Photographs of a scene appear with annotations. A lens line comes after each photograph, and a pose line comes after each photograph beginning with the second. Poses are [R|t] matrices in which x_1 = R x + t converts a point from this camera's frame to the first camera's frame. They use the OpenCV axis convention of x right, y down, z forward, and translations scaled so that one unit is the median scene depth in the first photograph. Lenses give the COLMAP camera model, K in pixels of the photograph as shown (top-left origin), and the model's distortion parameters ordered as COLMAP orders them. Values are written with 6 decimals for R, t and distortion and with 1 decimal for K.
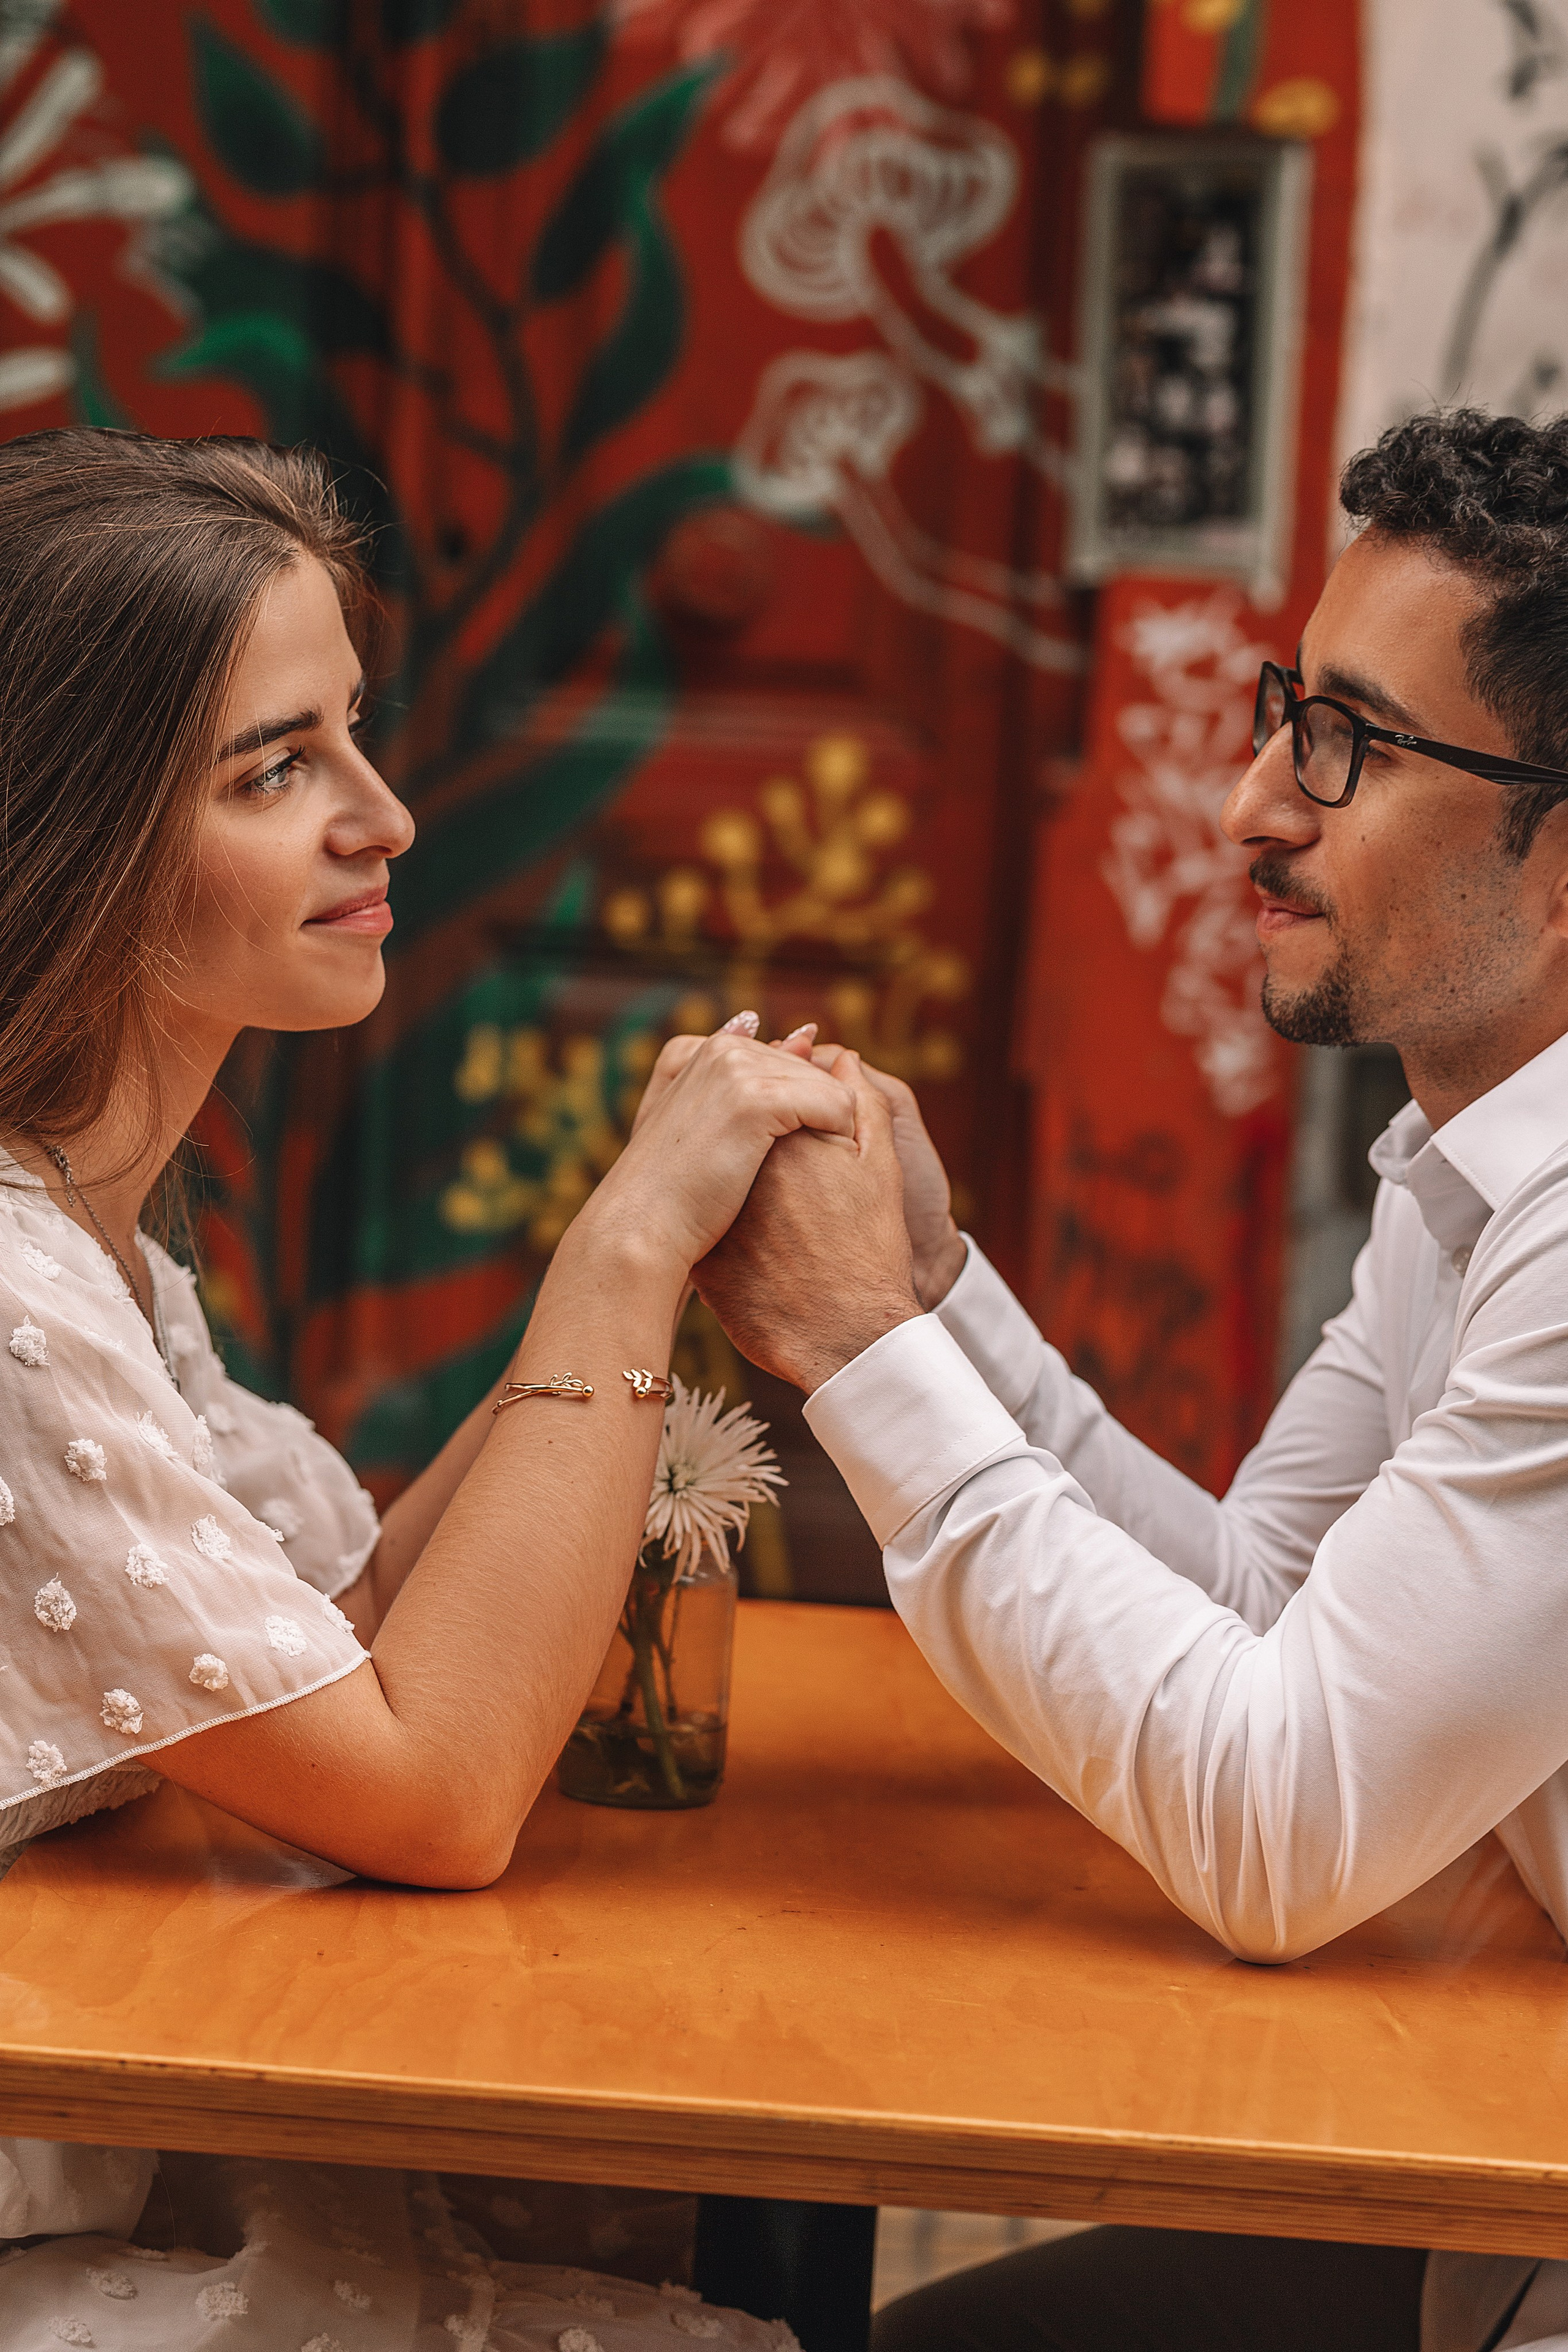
lens RADIAL K [[5387.7, 0, 837.2], [0, 5387.7, 1179.1], [0, 0, 1]] dist [0.002174, -0.079443]
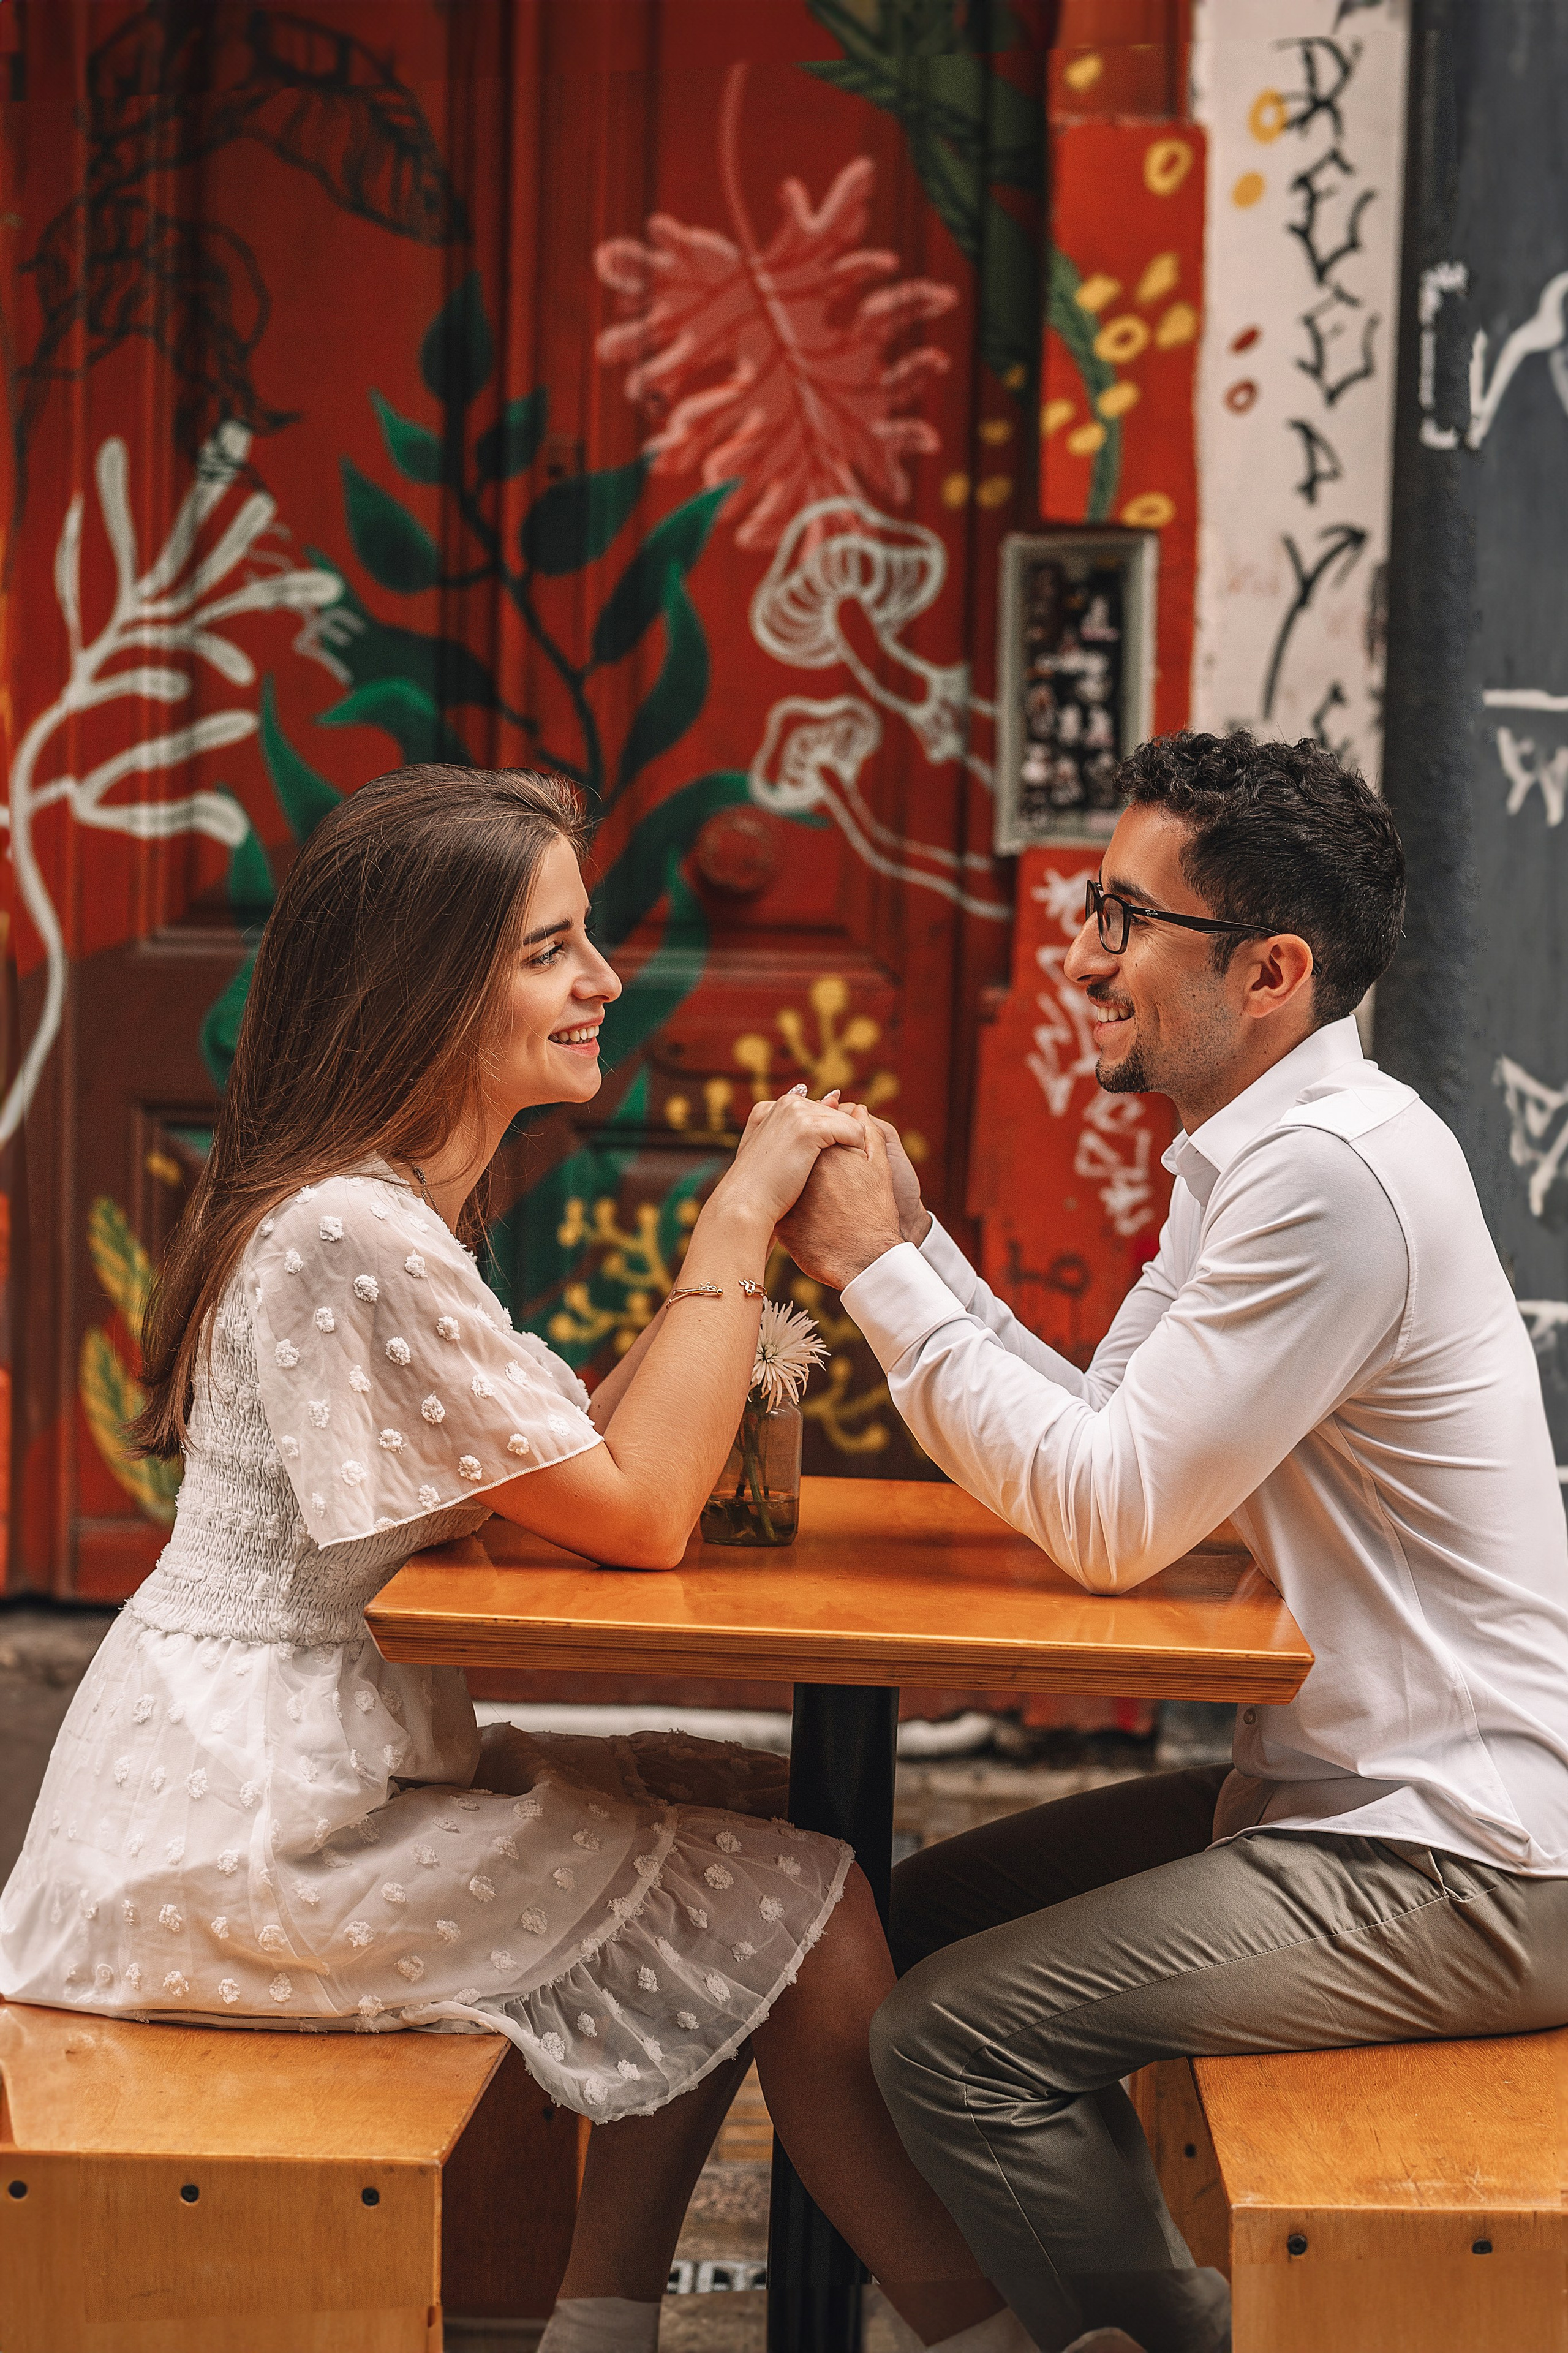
lens RADIAL K [[5208.3, 0, 784.0], [0, 5208.3, 1176.5], [0, 0, 1]] dist [-0.025320, 0.166900]
pose [[0.999613, -0.027496, -0.004180, -0.016374], [0.027221, 0.998078, -0.055672, 0.095722], [0.005703, 0.055537, 0.998440, -0.710740]]
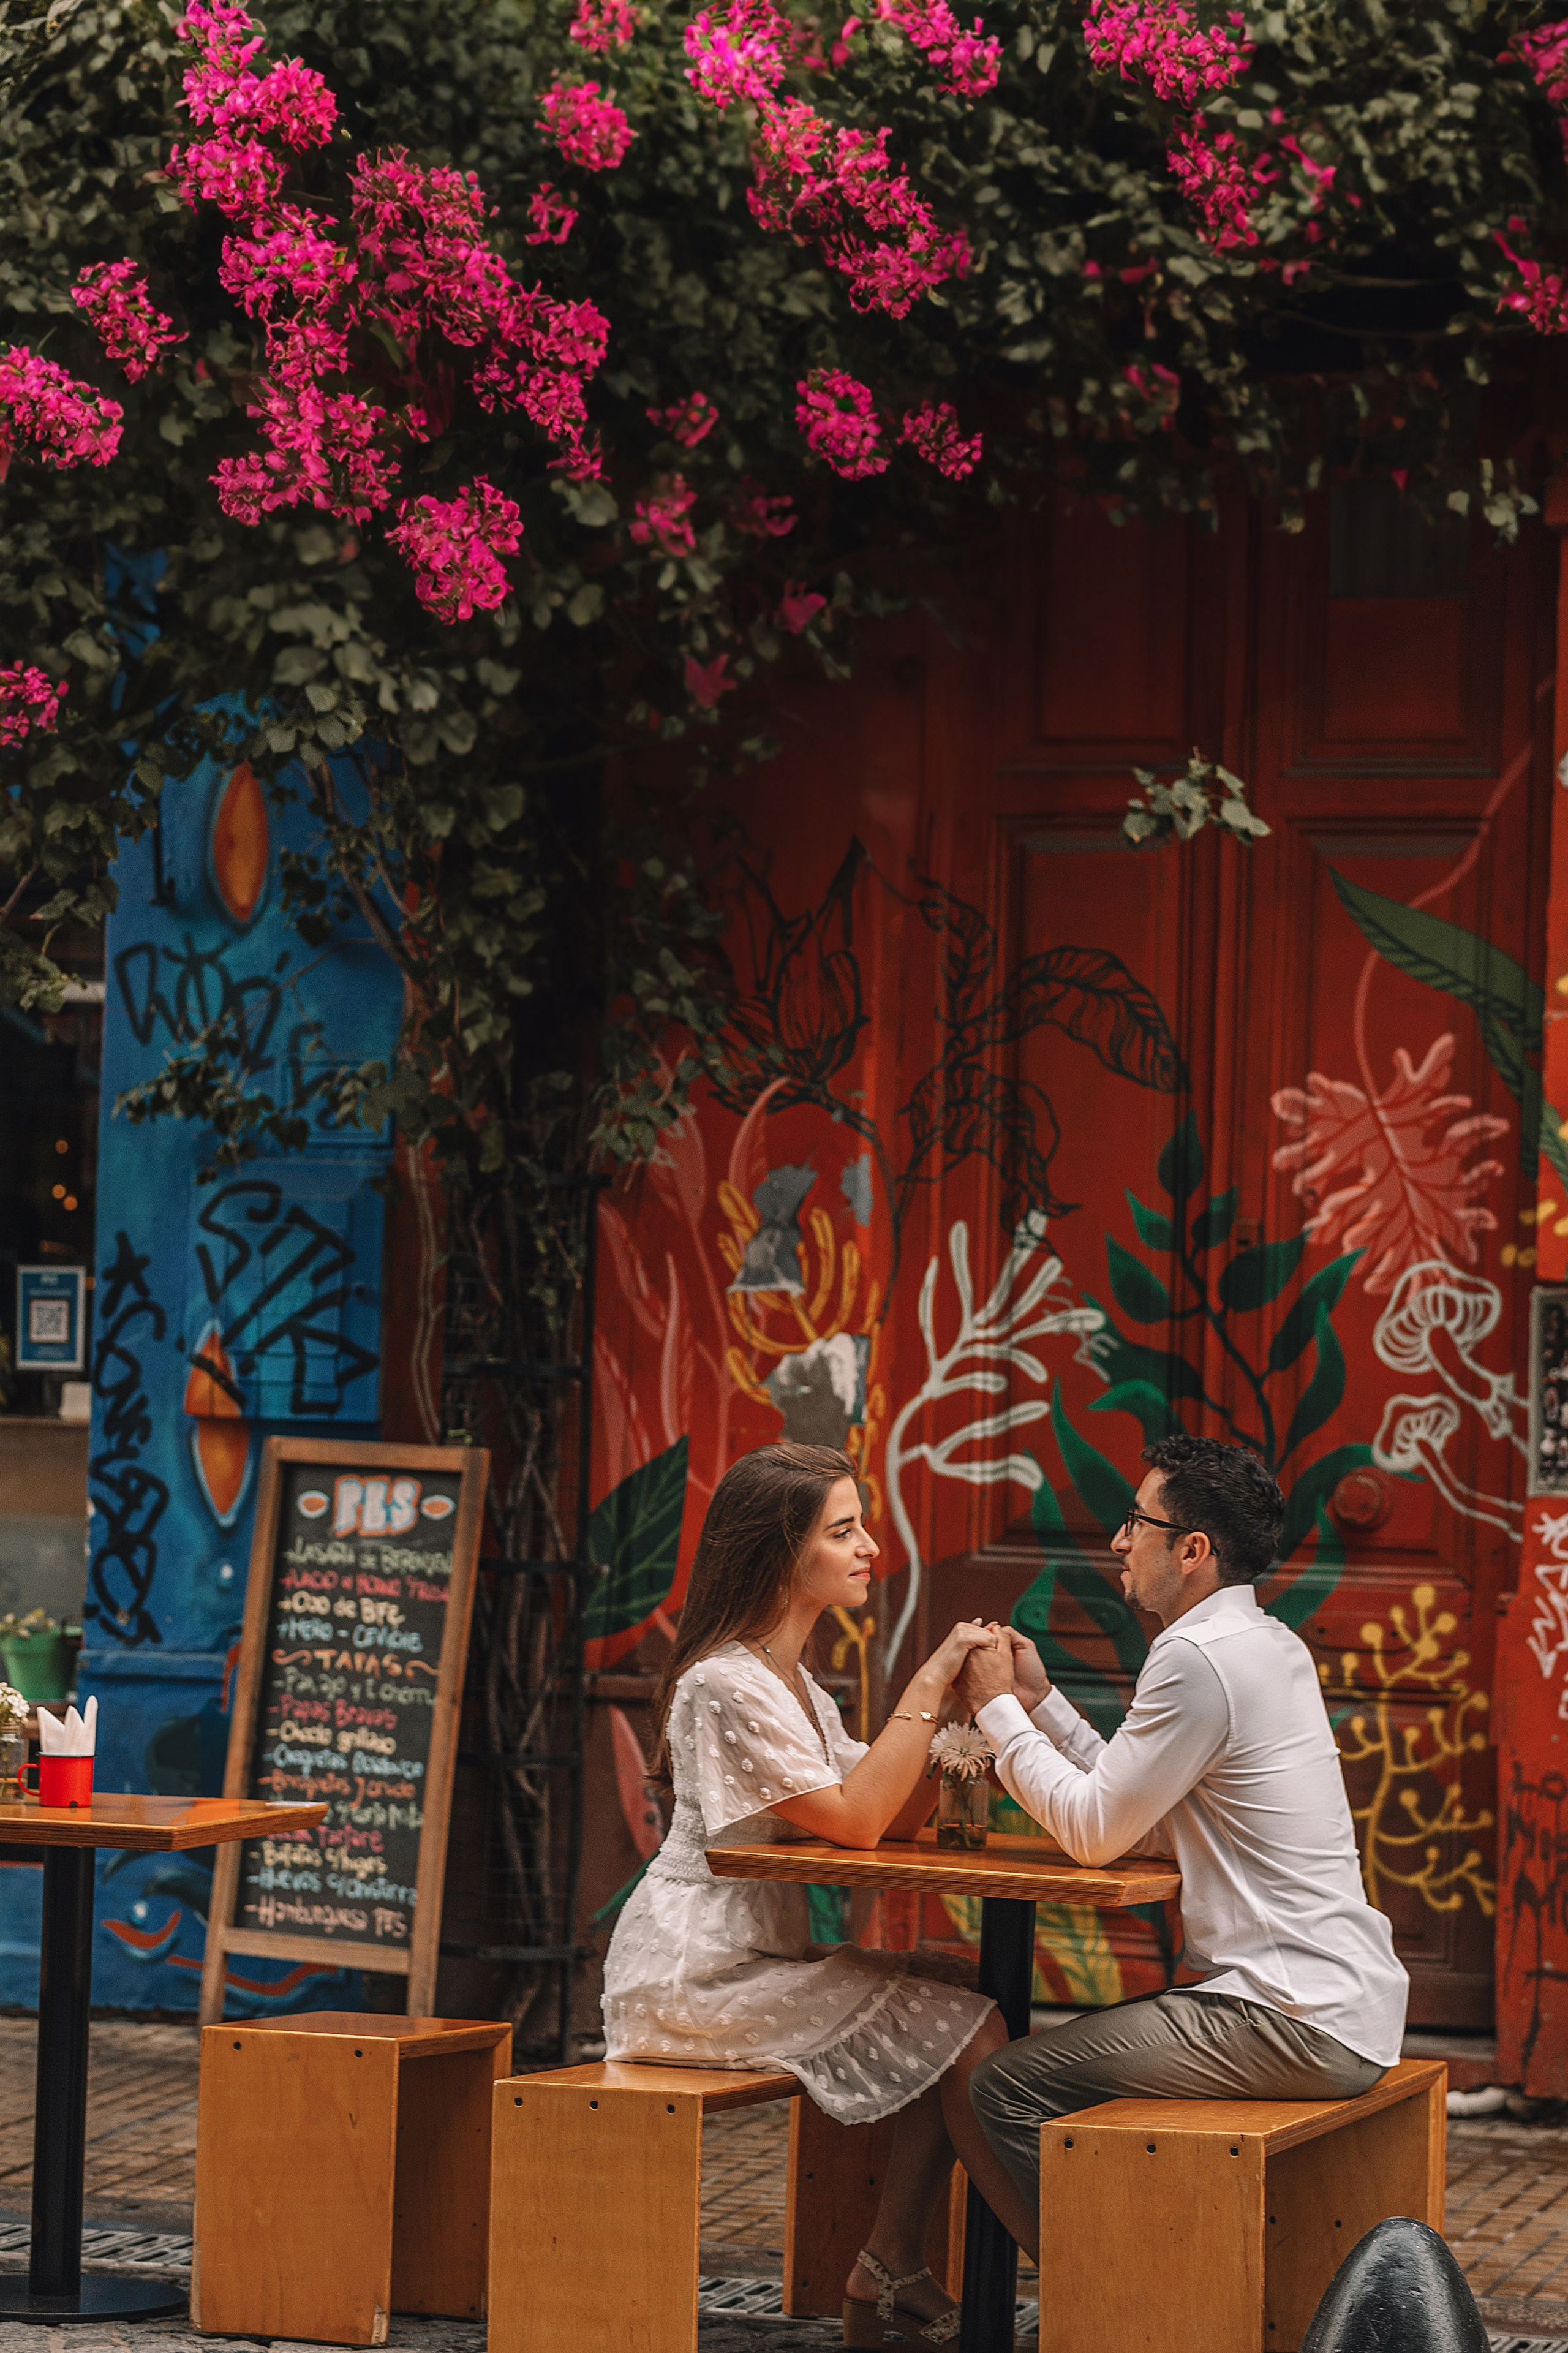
lens RADIAL K [[5208.3, 0, 784.0], [0, 5208.3, 1176.5], [0, 0, 1]] dist [-0.025320, 0.166900]
pose [[0.962728, -0.032930, -0.268459, 0.677758], [-0.015944, 0.983925, -0.177870, 0.269460], [0.270001, 0.175521, 0.946727, -2.112754]]
